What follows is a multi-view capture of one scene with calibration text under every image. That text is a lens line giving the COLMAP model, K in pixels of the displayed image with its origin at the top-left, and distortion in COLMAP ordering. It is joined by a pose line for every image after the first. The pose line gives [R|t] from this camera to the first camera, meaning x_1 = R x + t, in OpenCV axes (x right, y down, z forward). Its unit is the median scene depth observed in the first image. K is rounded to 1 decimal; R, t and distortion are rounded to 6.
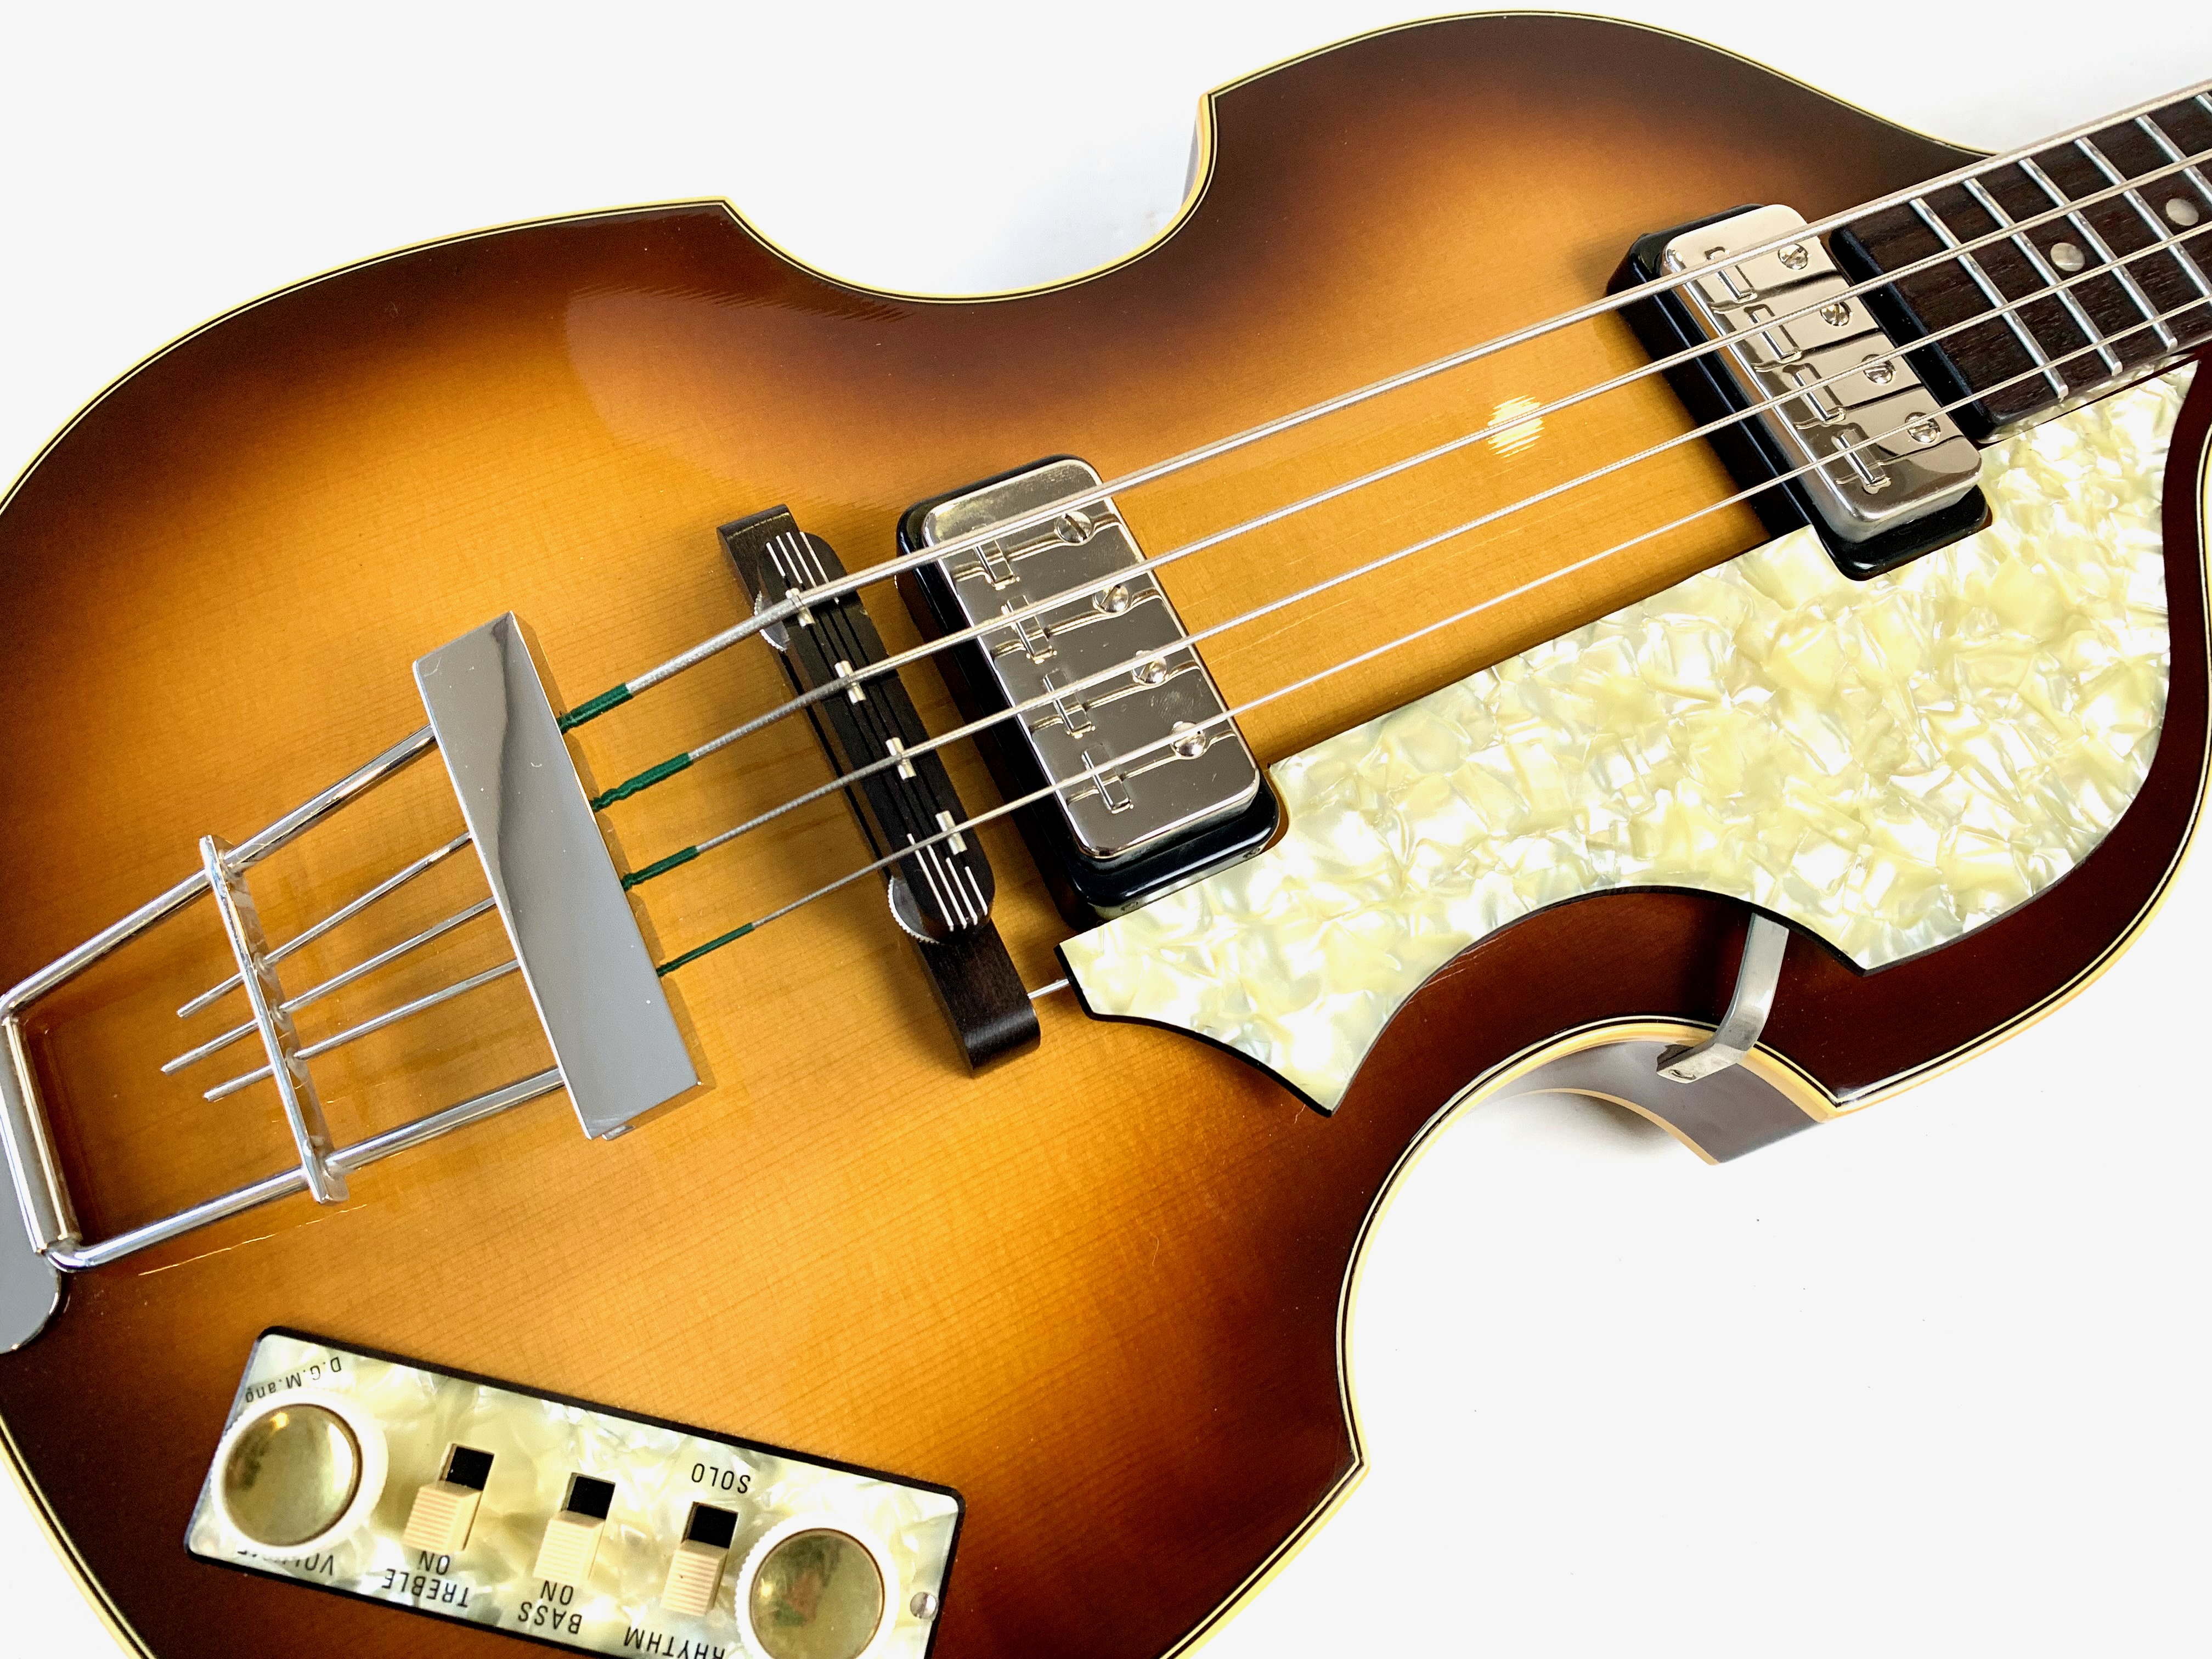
lens RADIAL K [[1664.9, 0, 1100.1], [0, 1664.9, 818.5], [0, 0, 1]] dist [-0.011271, -0.014183]
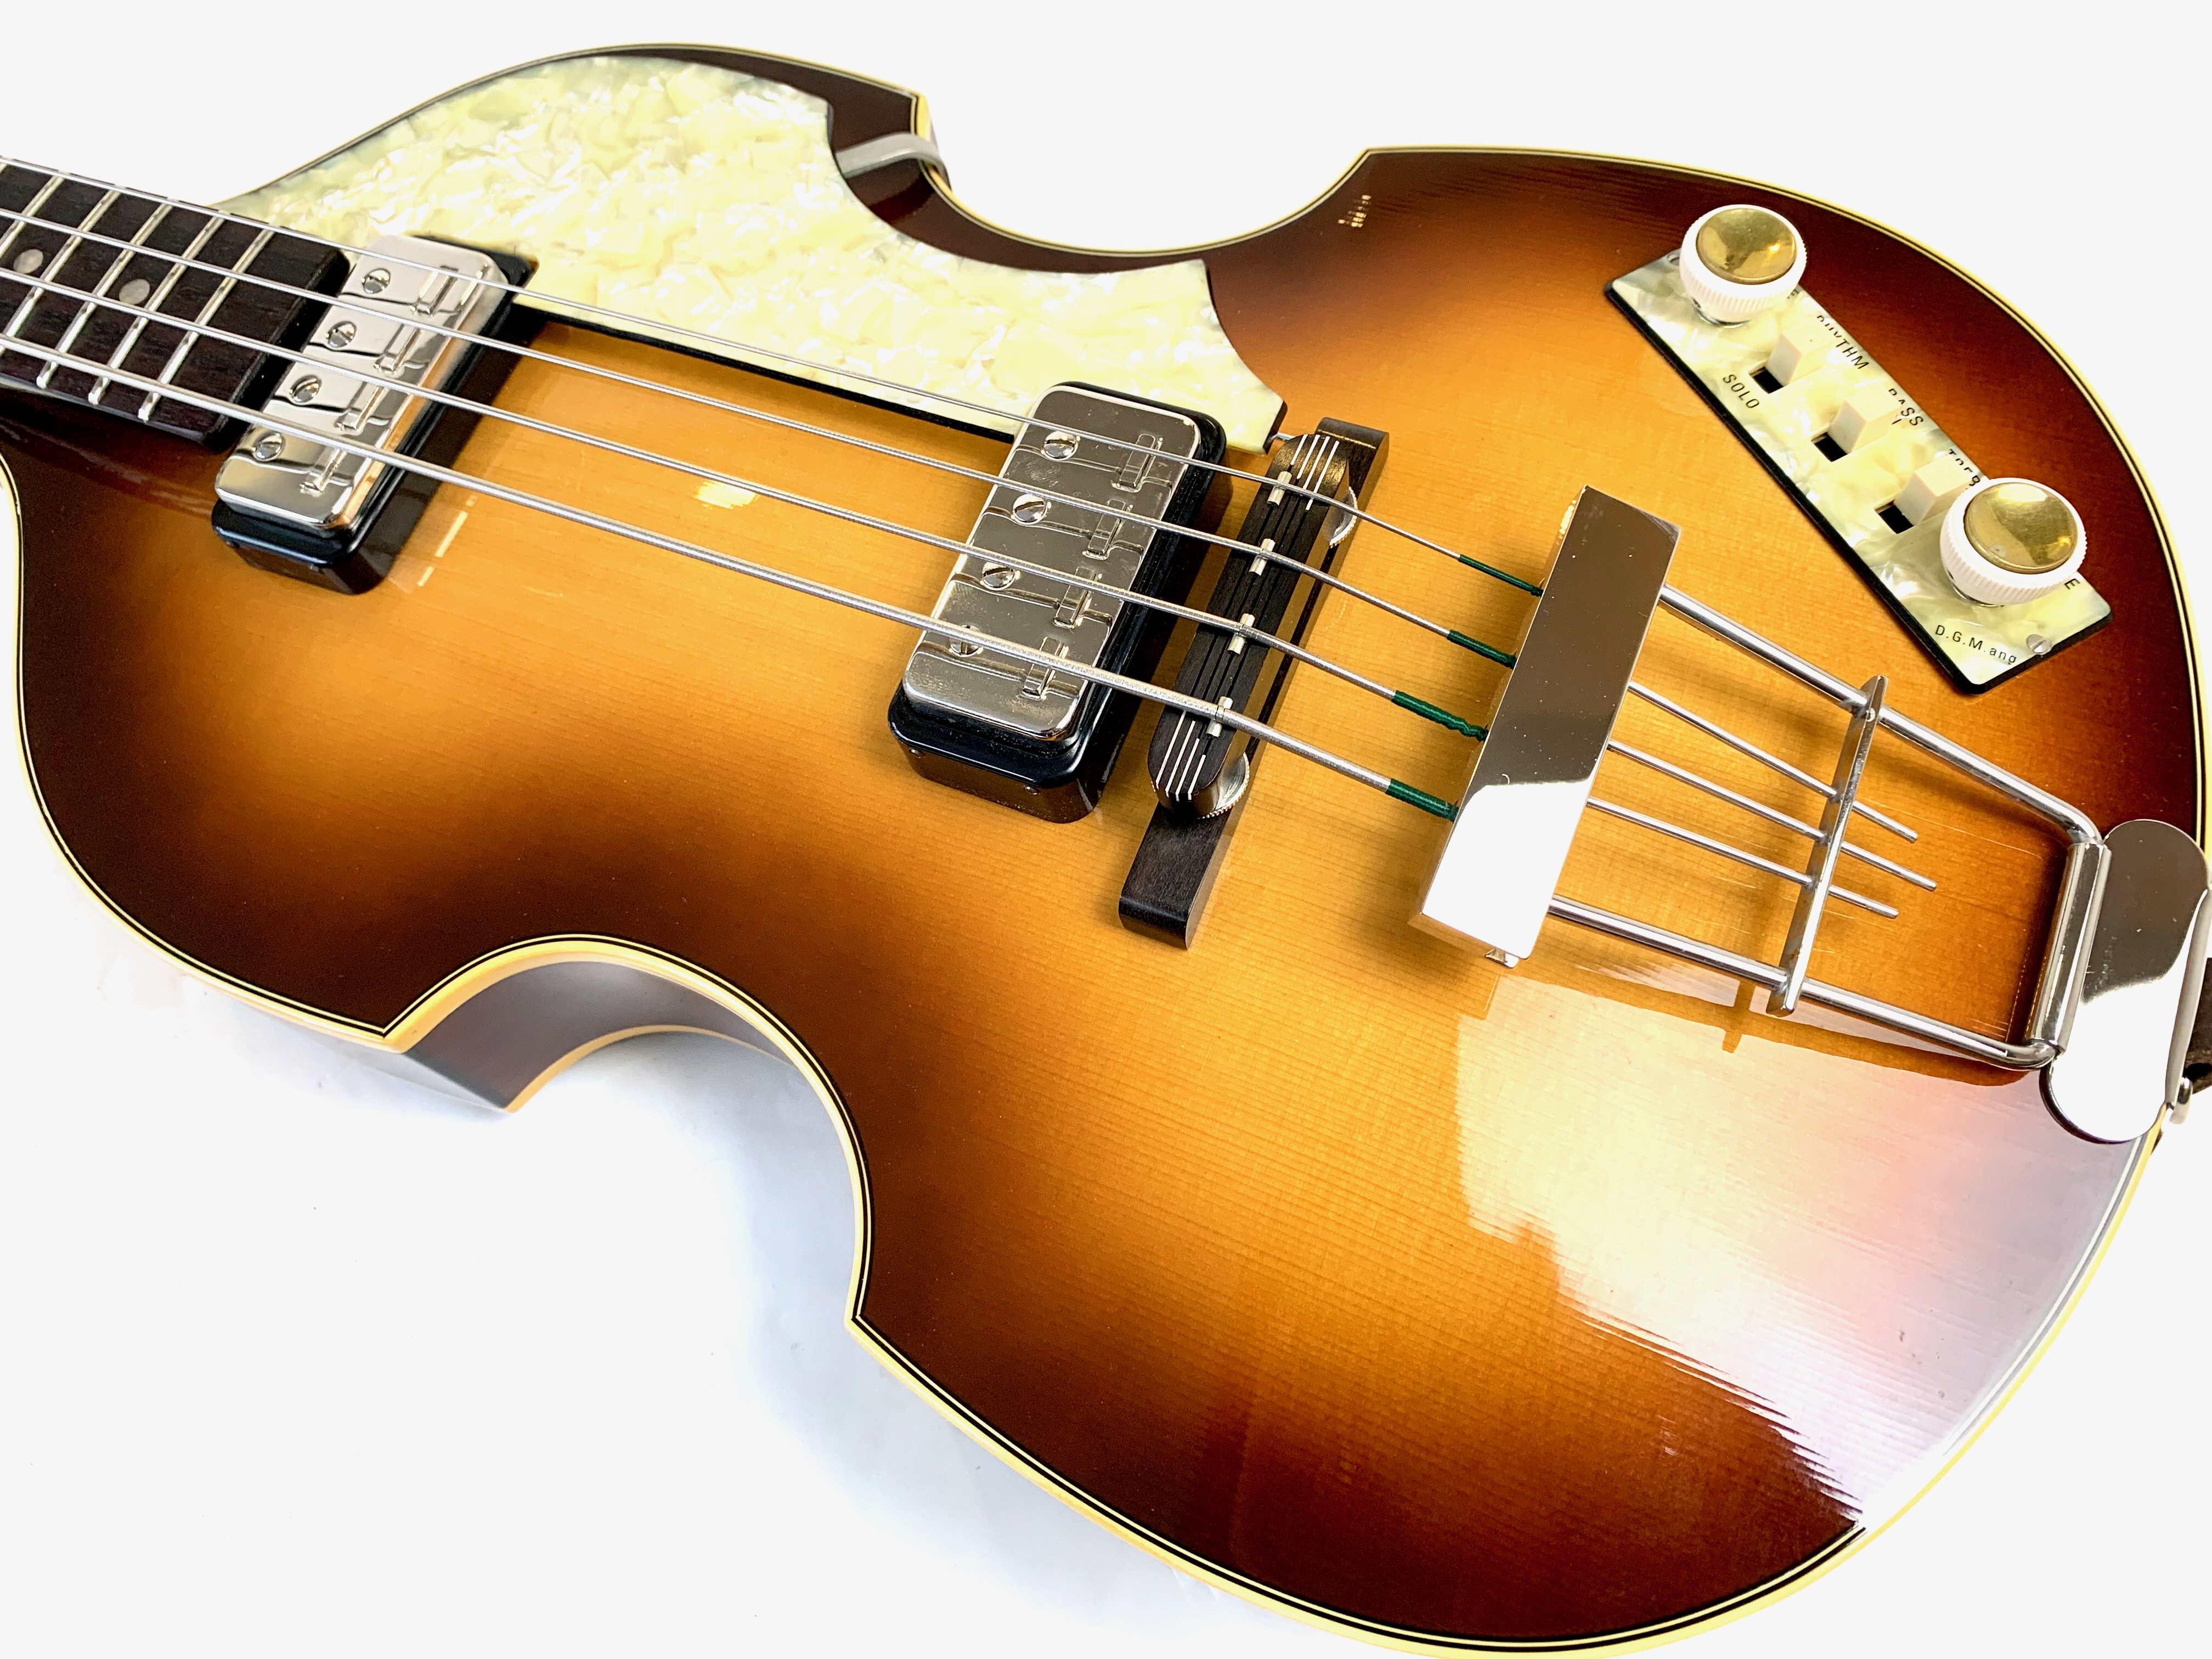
lens RADIAL K [[1664.9, 0, 1071.8], [0, 1664.9, 838.4], [0, 0, 1]] dist [-0.011271, -0.014183]
pose [[-0.659615, -0.696300, 0.282974, -0.469457], [0.724795, -0.489628, 0.484703, -0.738314], [-0.198947, 0.524816, 0.827640, 0.208124]]
